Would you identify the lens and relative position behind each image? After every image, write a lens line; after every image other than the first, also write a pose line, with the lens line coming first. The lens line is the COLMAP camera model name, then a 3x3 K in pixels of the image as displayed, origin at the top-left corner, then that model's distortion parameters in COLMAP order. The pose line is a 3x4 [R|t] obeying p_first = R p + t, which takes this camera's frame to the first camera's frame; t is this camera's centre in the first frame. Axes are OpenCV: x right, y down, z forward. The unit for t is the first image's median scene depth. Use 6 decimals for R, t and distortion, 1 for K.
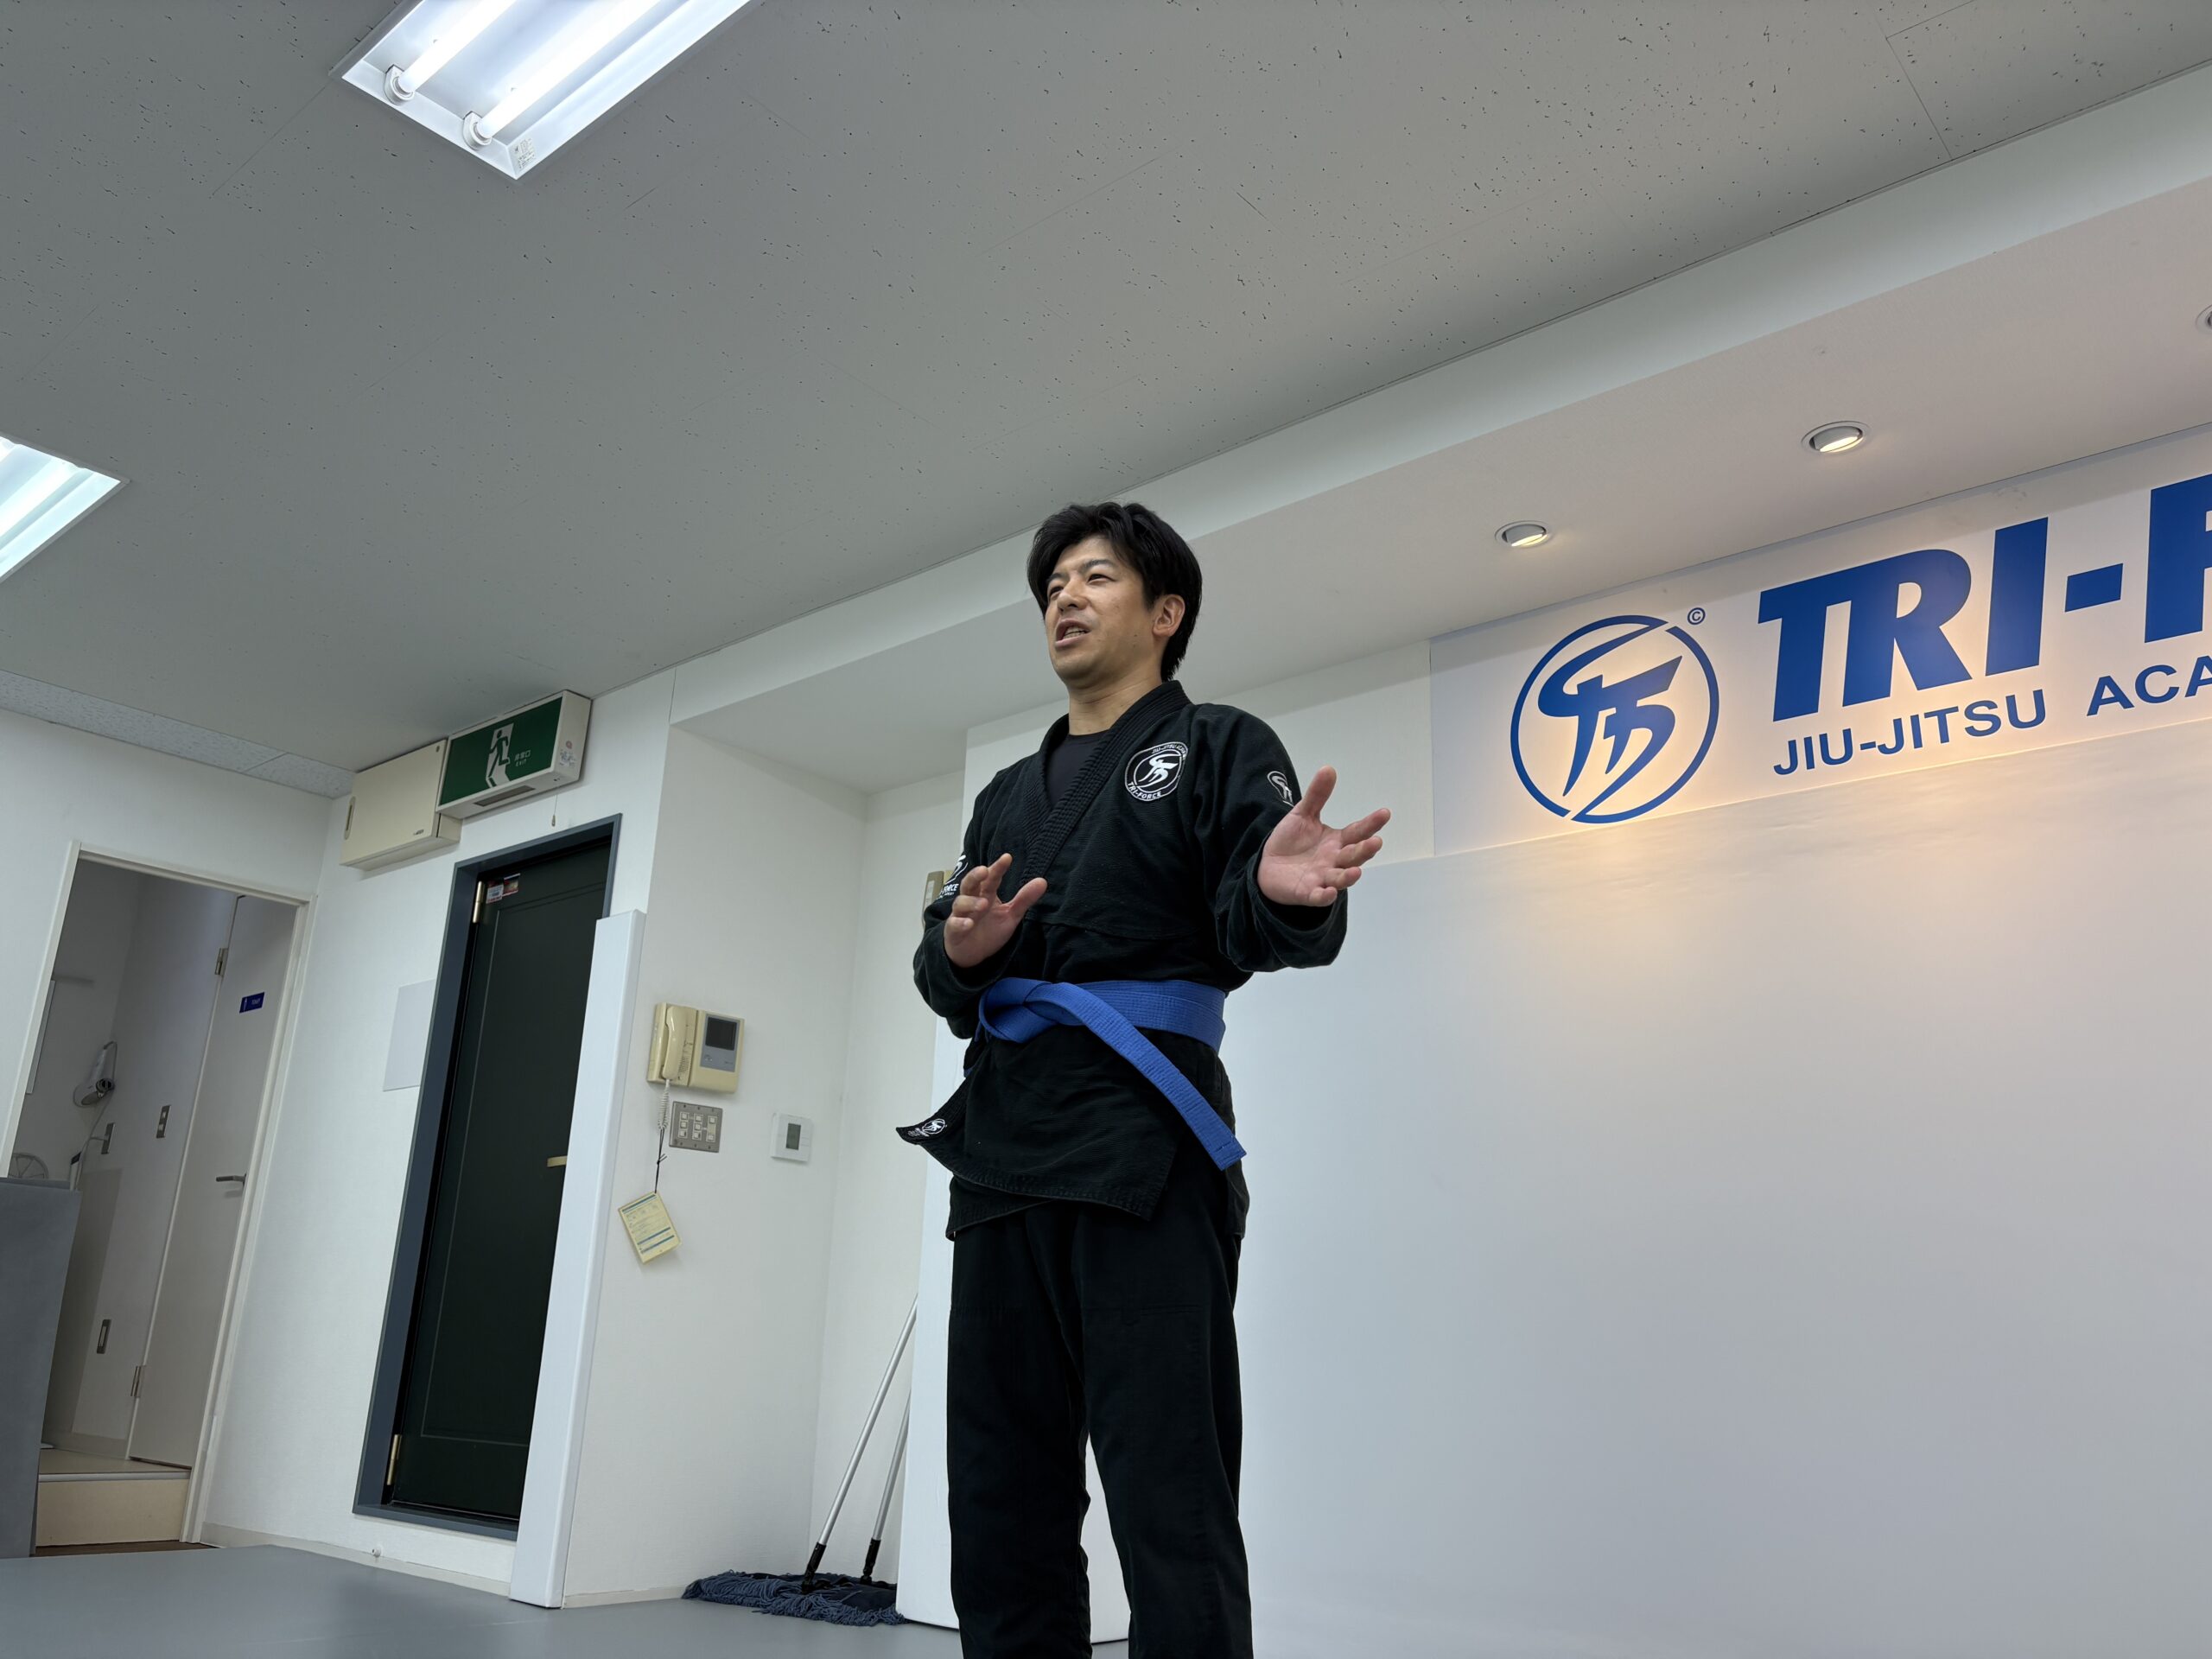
lens RADIAL K [[1652.5, 0, 1096.5], [0, 1652.5, 846.9], [0, 0, 1]] dist [0.018020, -0.026146]
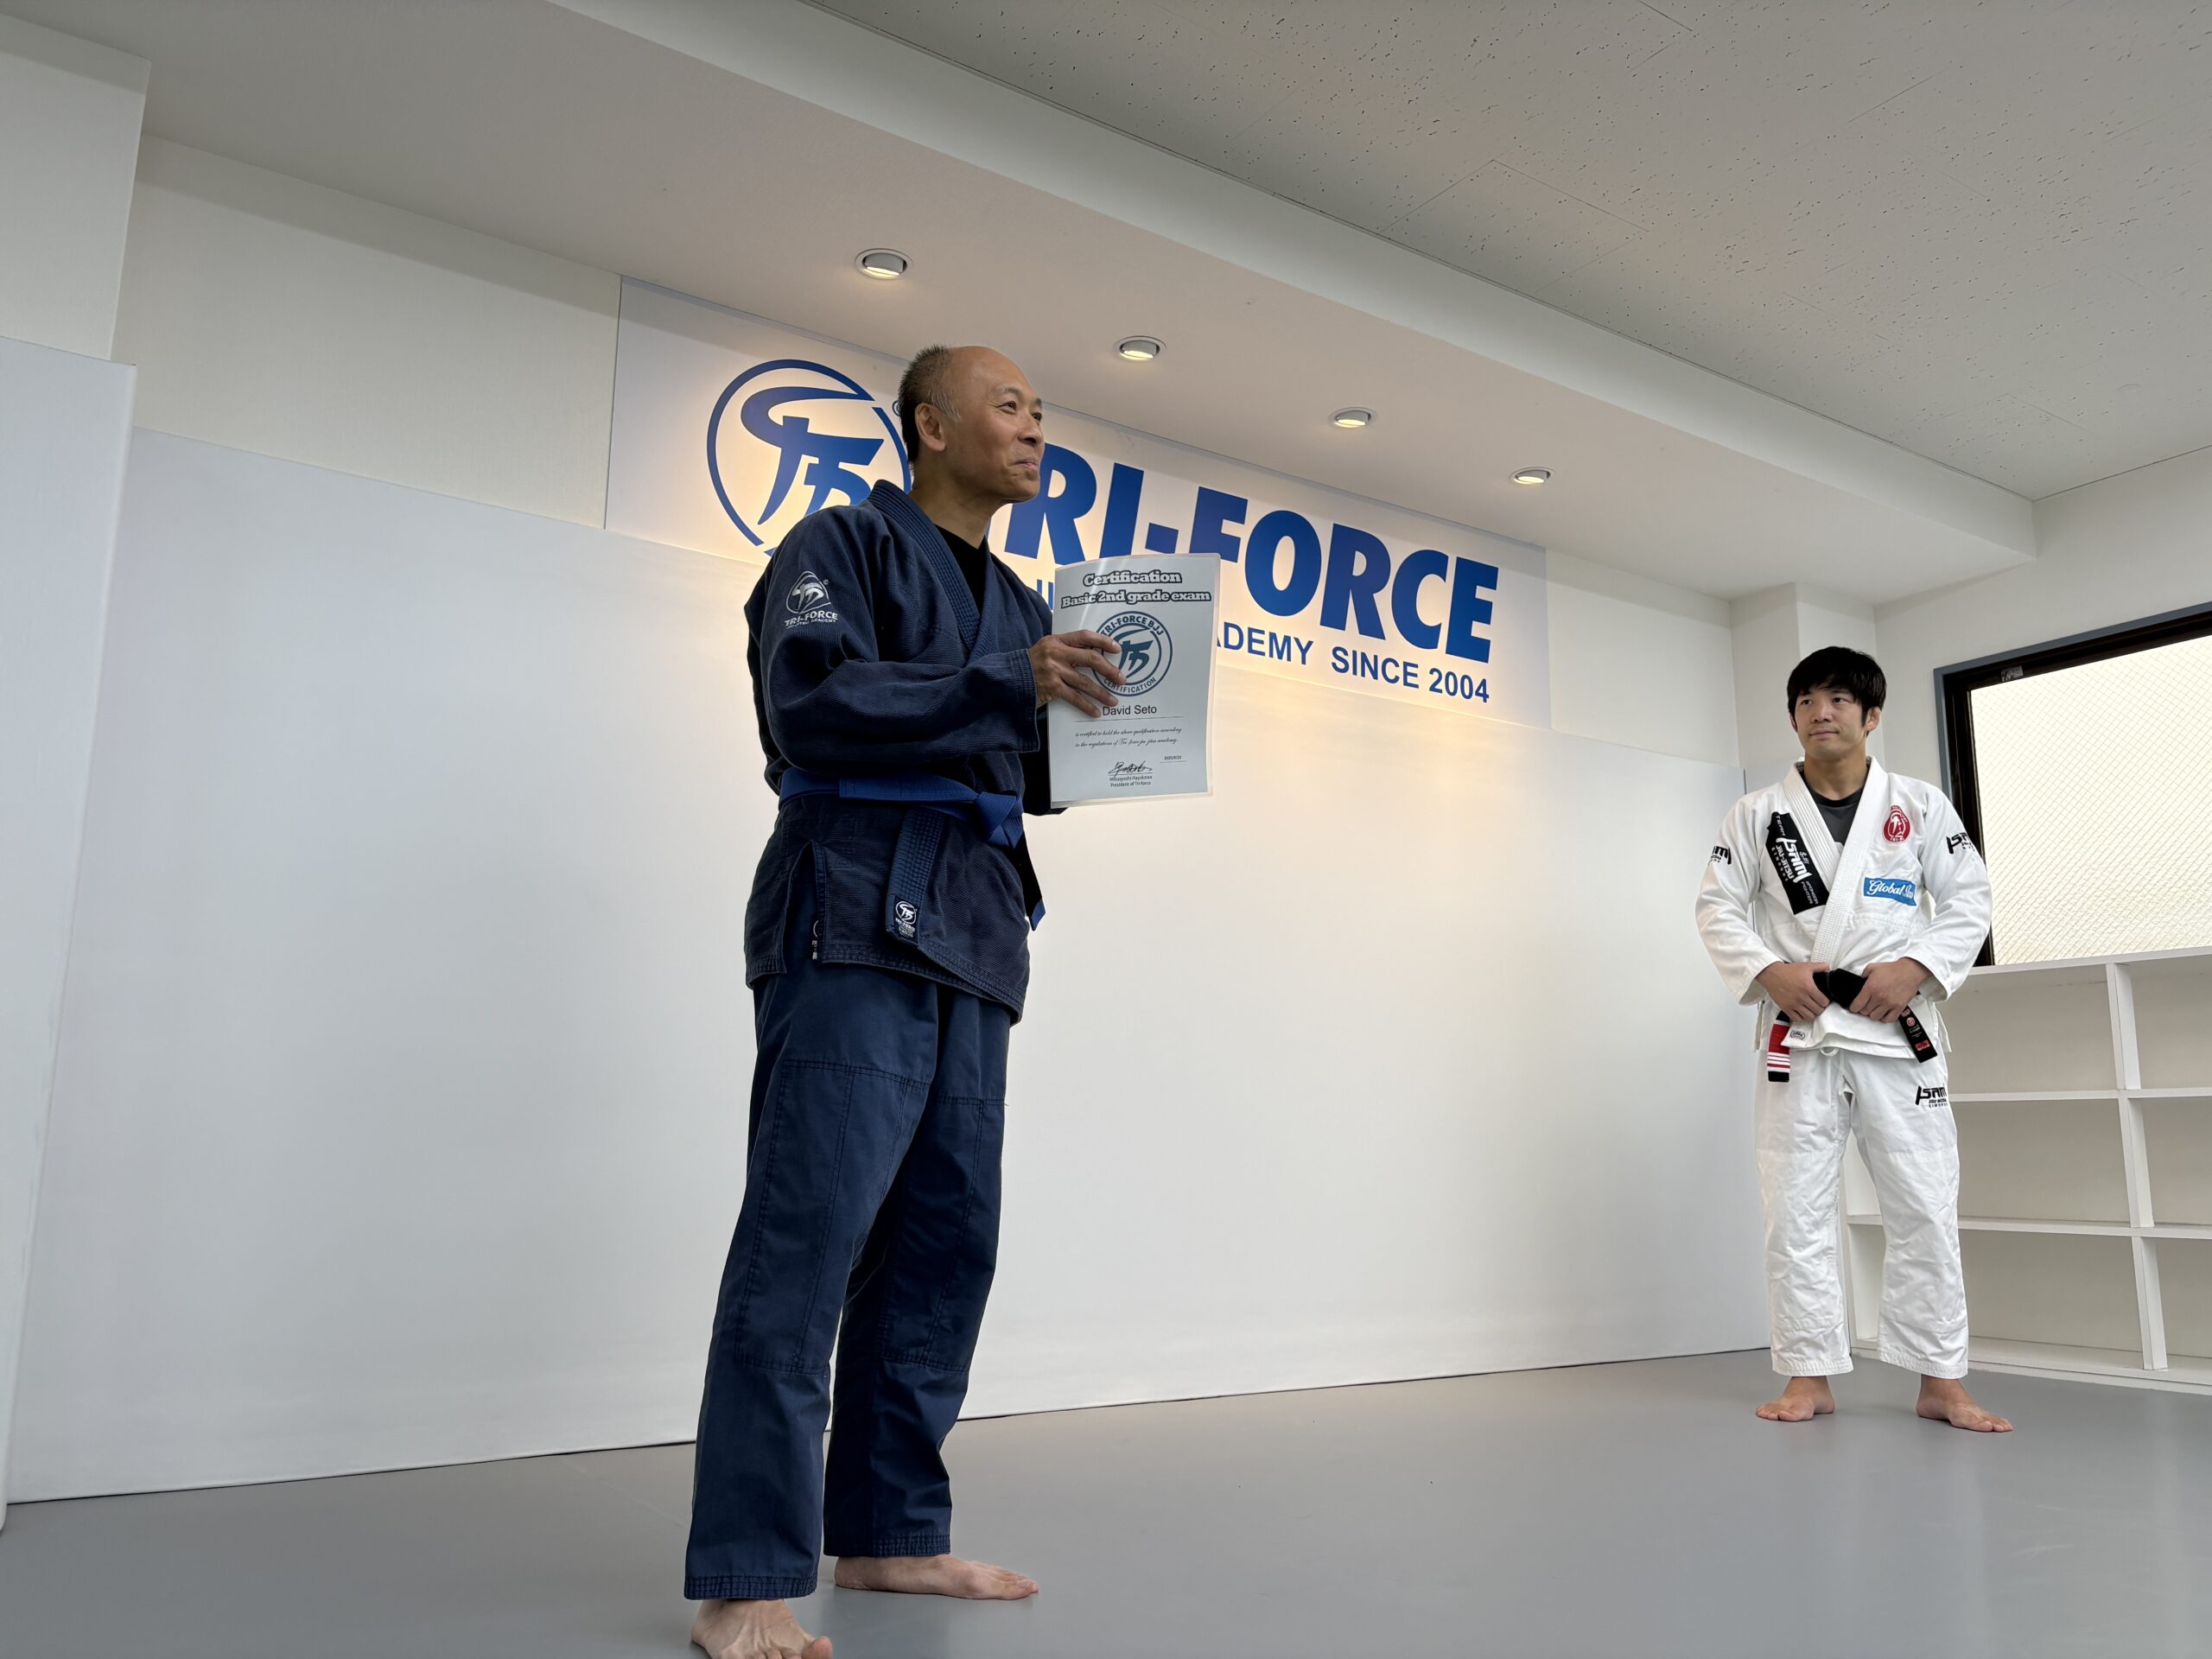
lens RADIAL K [[1652.5, 0, 1090.4], [0, 1652.5, 847.0], [0, 0, 1]] dist [0.018020, -0.026146]
pose [[0.266675, 0.138166, 0.953832, -0.507999], [-0.282974, 0.957277, -0.059551, 0.138367], [-0.921309, -0.254029, 0.294379, 0.465020]]
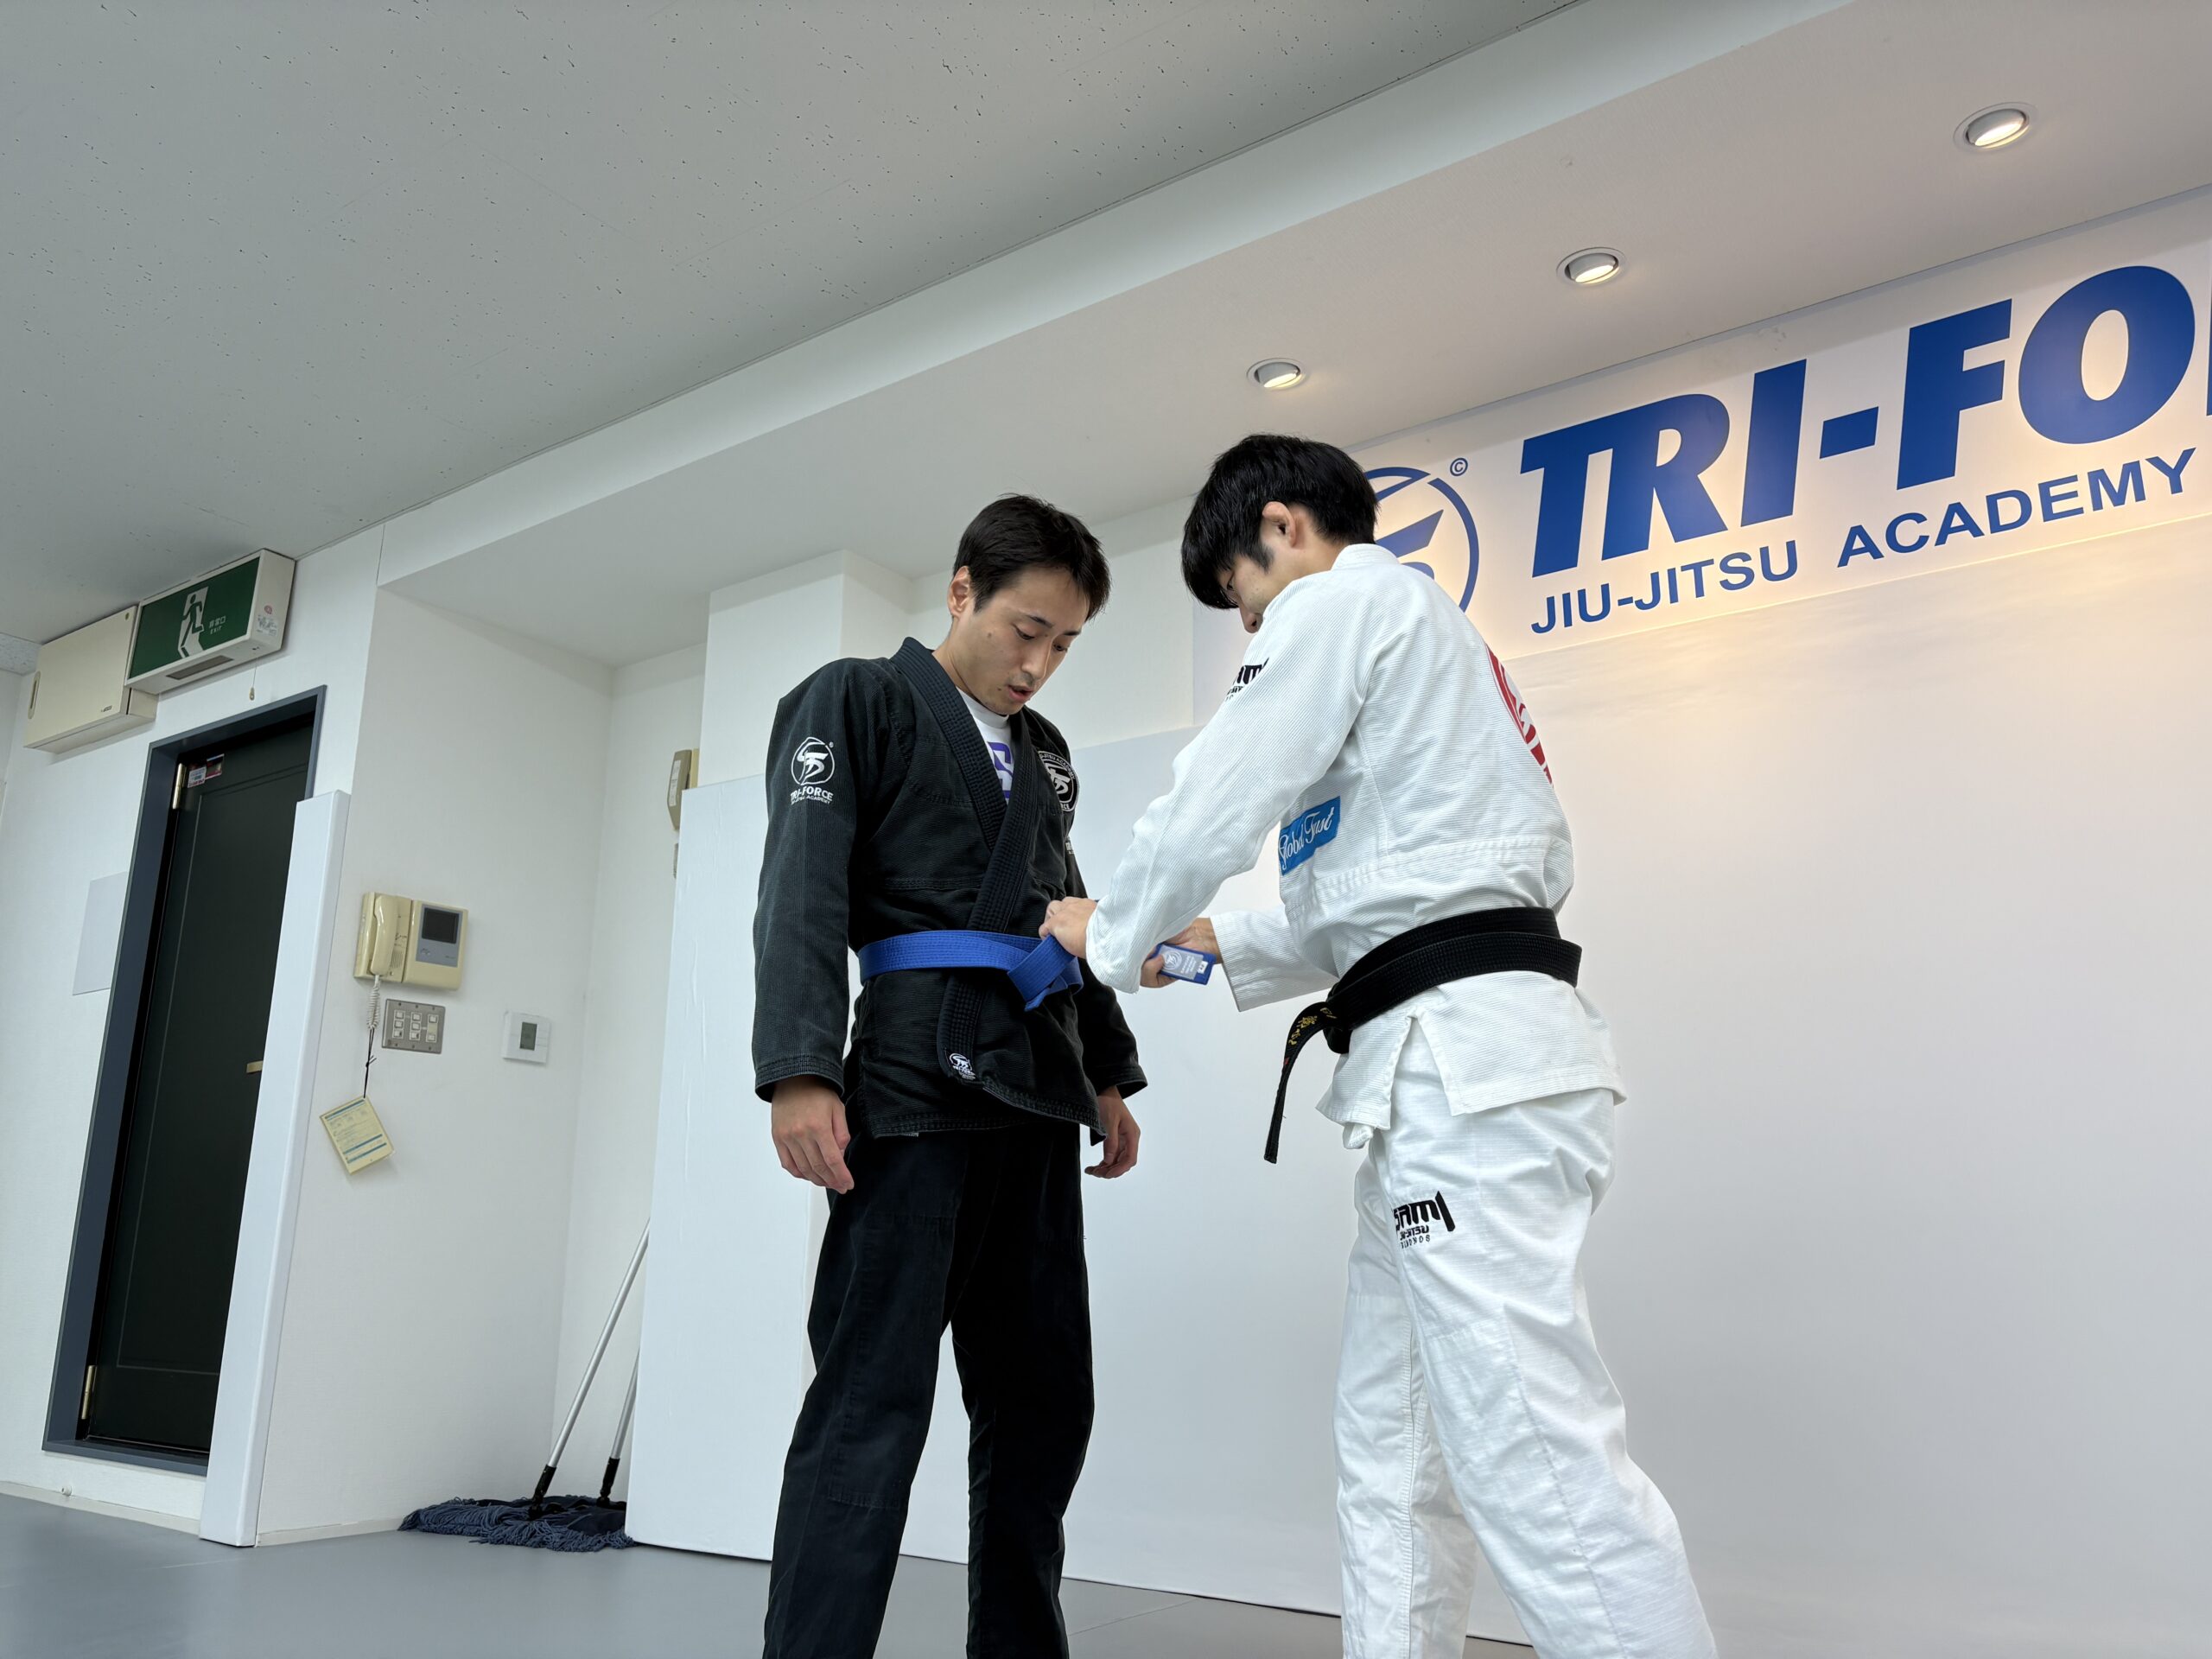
lens RADIAL K [[1652.5, 0, 1125.5], [0, 1652.5, 841.3], [0, 0, 1]] dist [0.018020, -0.026146]
pose [[0.995121, -0.006258, 0.098463, 0.070930], [0.001076, 0.998616, 0.052592, 0.021837], [-0.098655, -0.052229, 0.993750, 0.062266]]
